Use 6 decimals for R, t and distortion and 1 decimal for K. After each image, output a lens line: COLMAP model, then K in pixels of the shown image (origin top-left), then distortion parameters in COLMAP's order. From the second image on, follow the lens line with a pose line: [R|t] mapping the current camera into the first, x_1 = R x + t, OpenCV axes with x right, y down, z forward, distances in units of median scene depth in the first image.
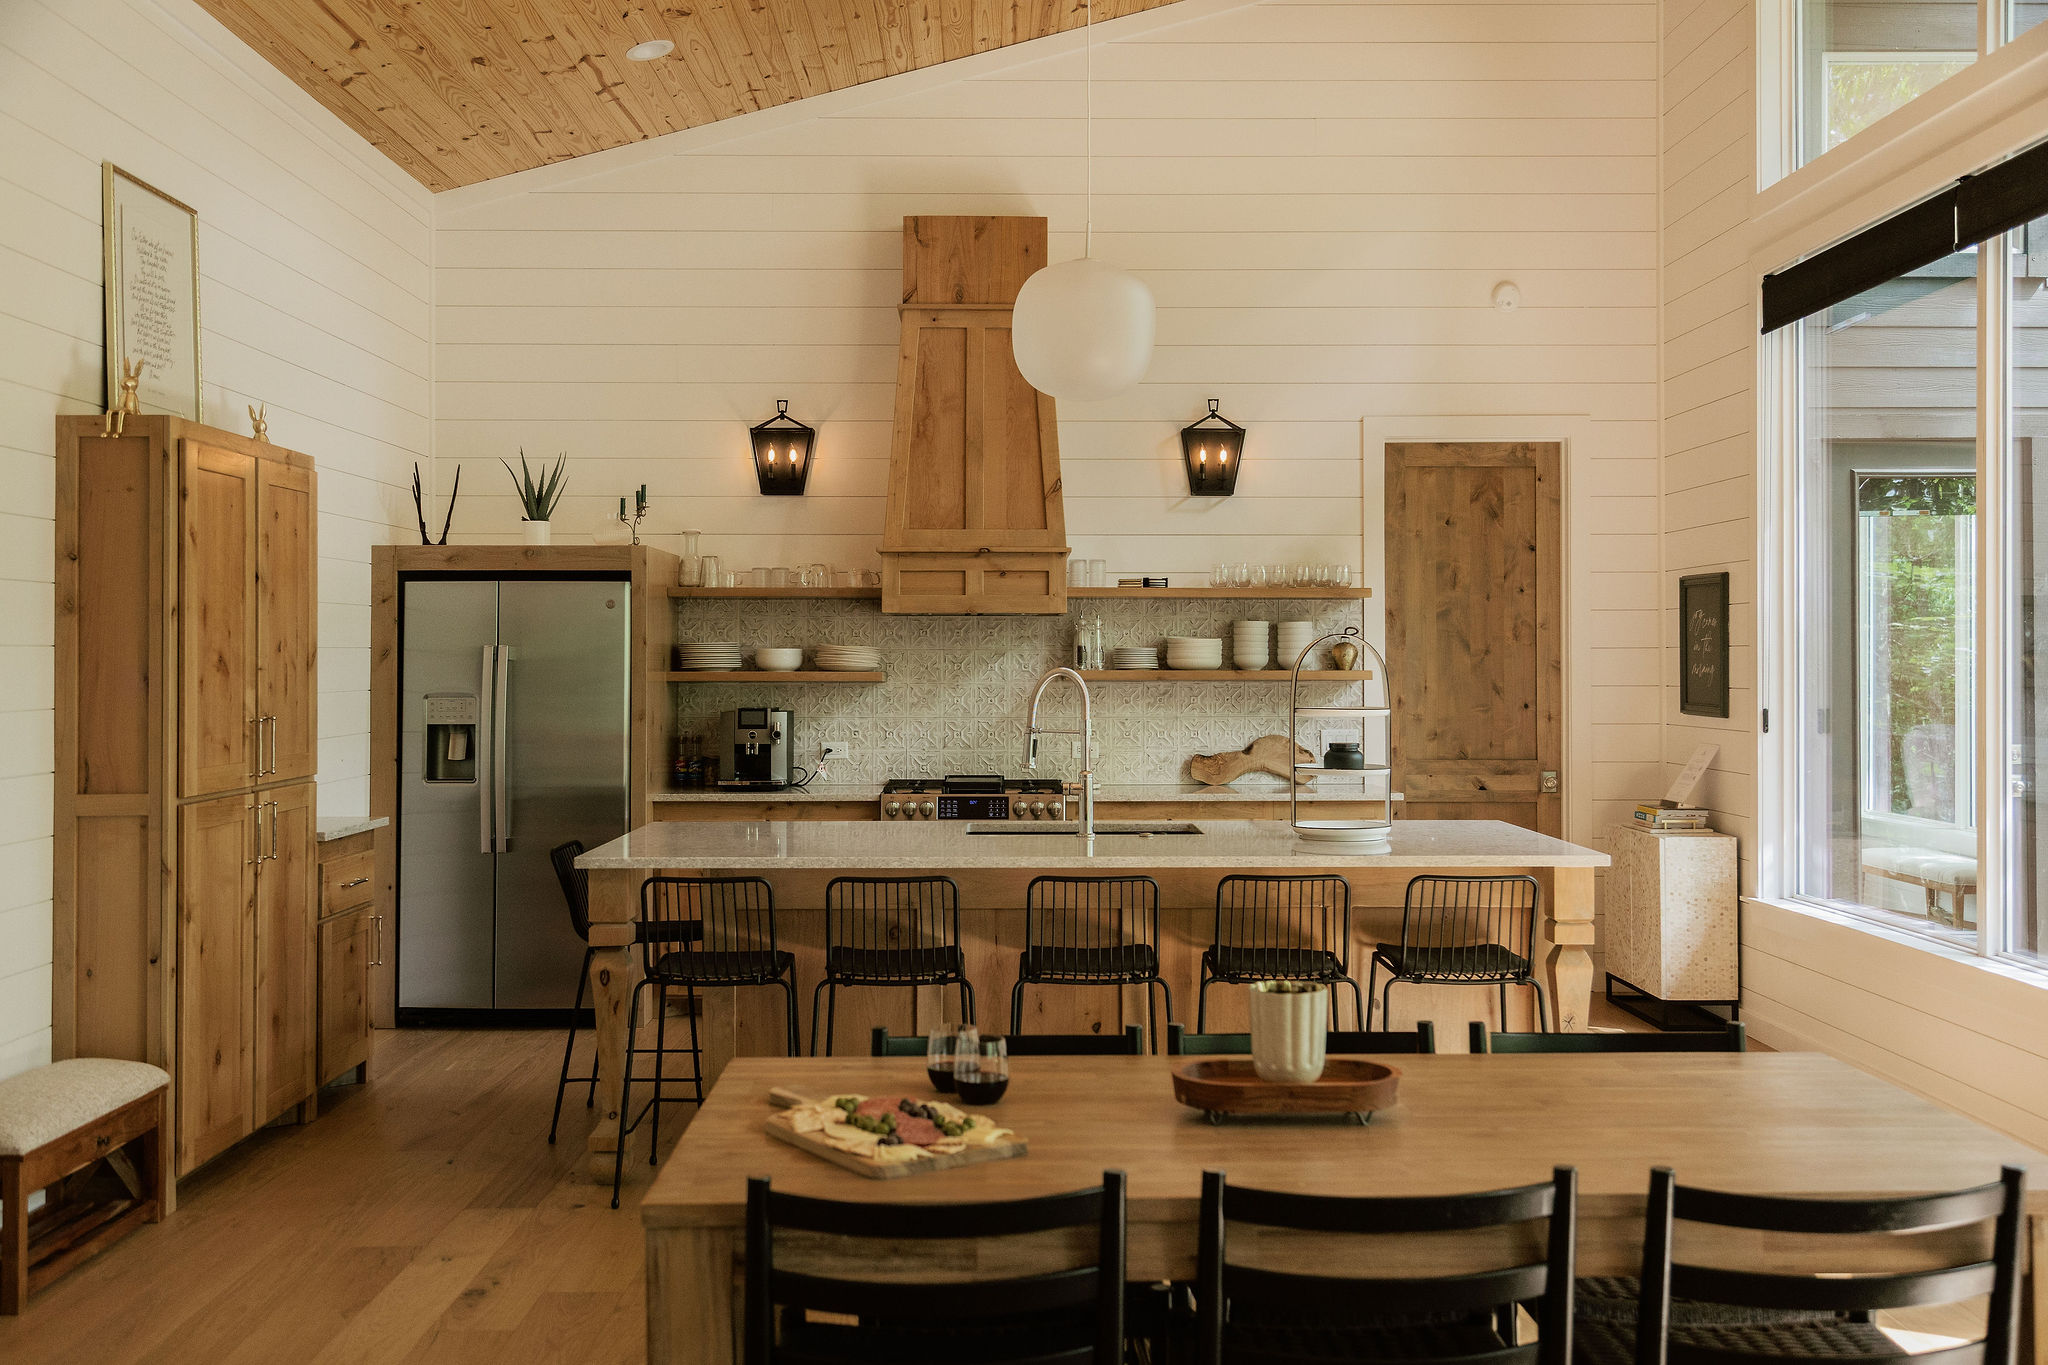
lens RADIAL K [[1971.7, 0, 1025.3], [0, 1971.7, 632.4], [0, 0, 1]] dist [0.004731, 0.001331]
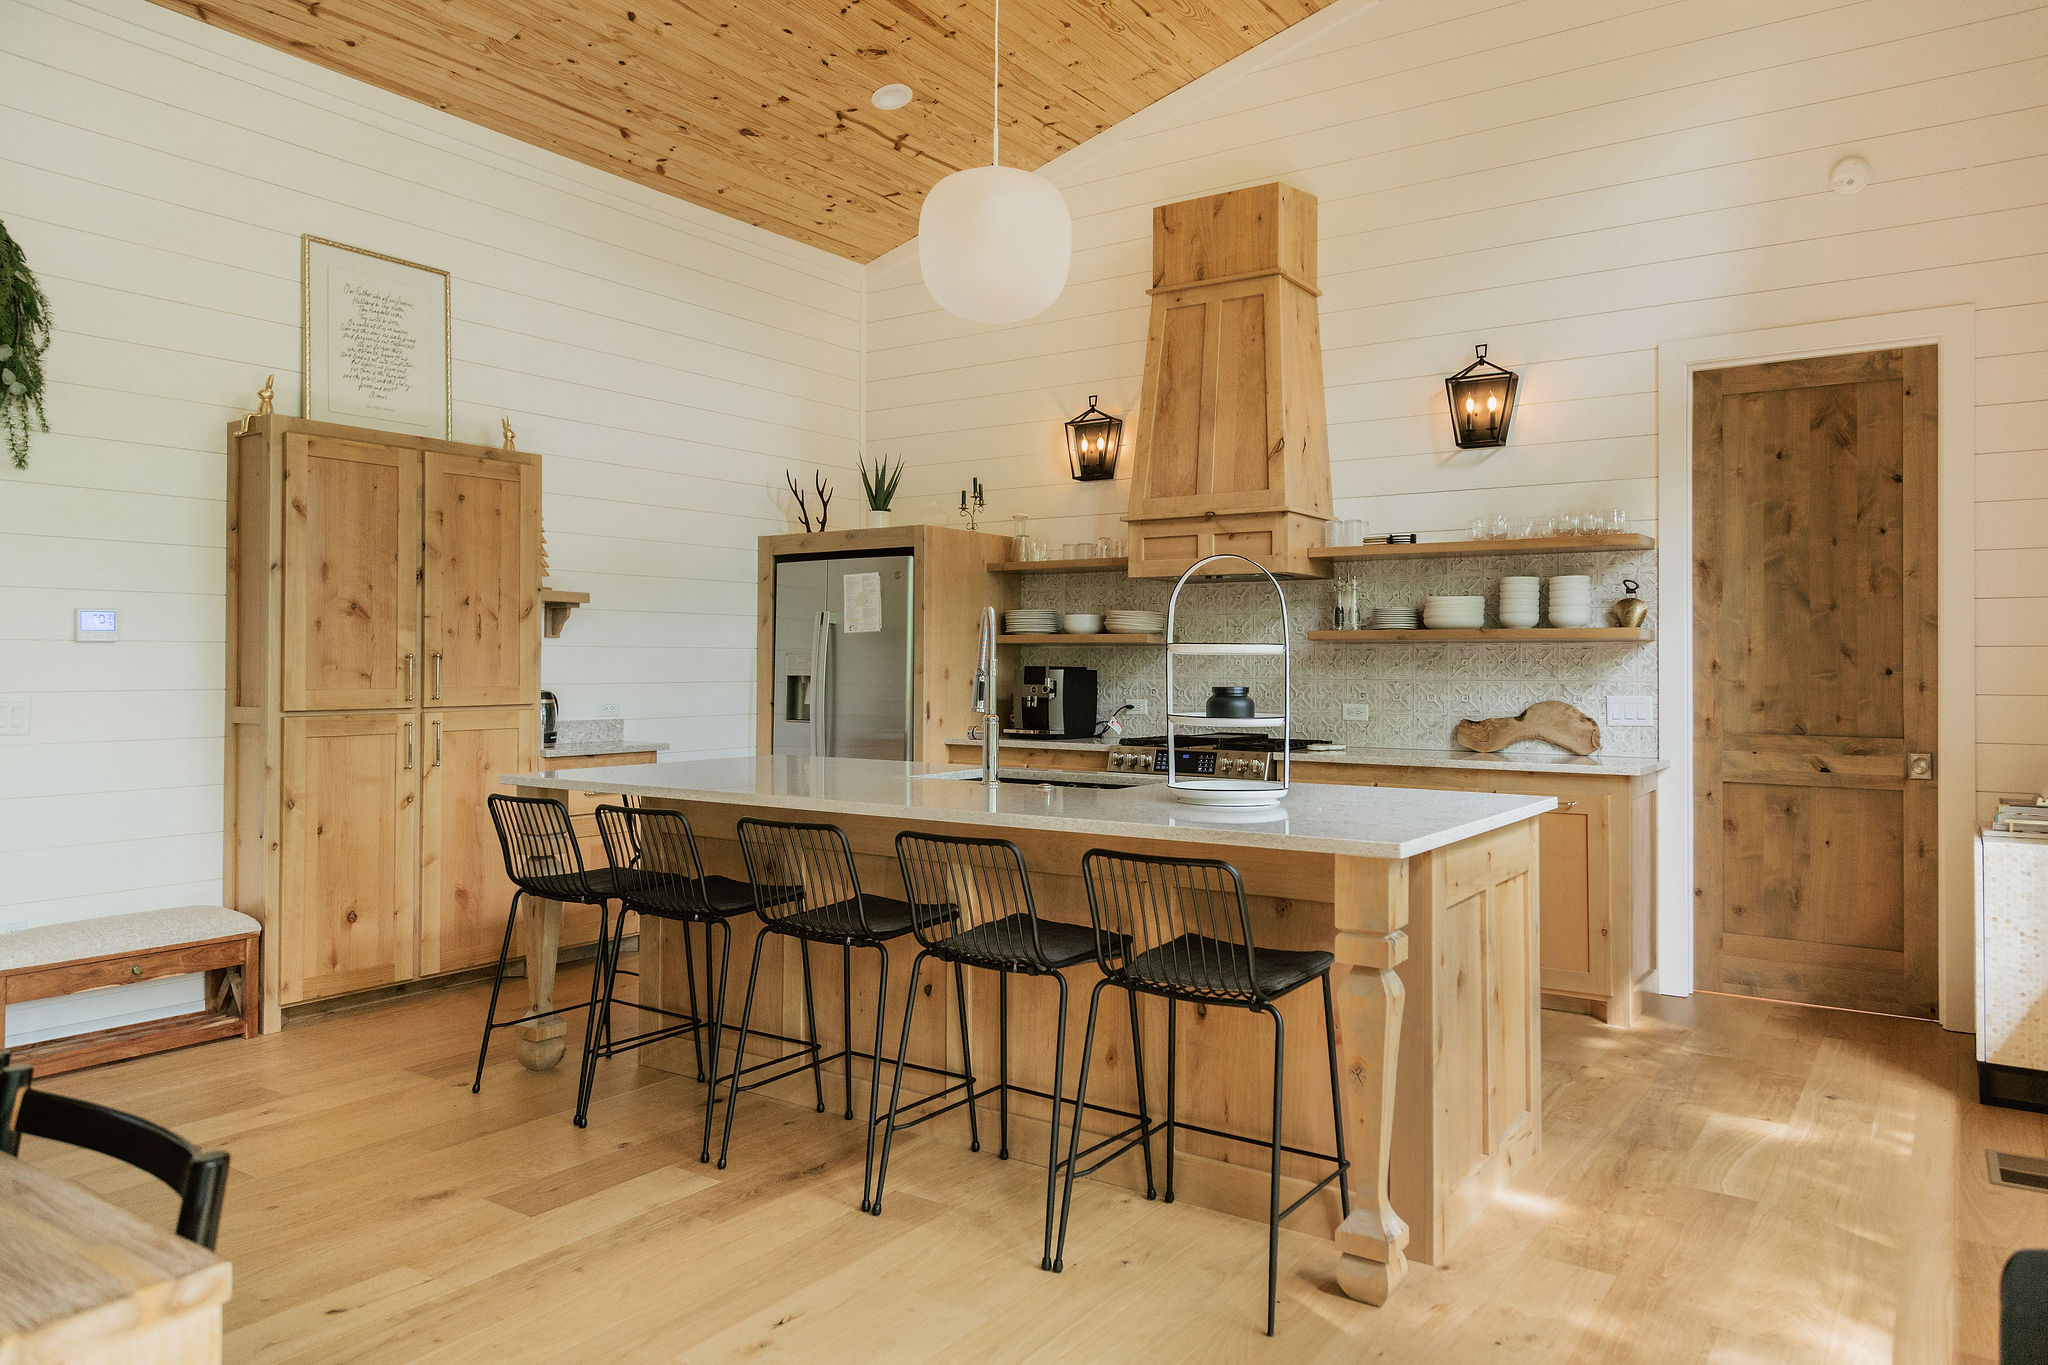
lens RADIAL K [[1381.4, 0, 1022.4], [0, 1381.4, 641.3], [0, 0, 1]] dist [0.004336, -0.002778]
pose [[0.814939, -0.006263, -0.579513, 0.299742], [0.002482, 0.999970, -0.007316, 0.028477], [0.579542, 0.004523, 0.814930, 0.331914]]
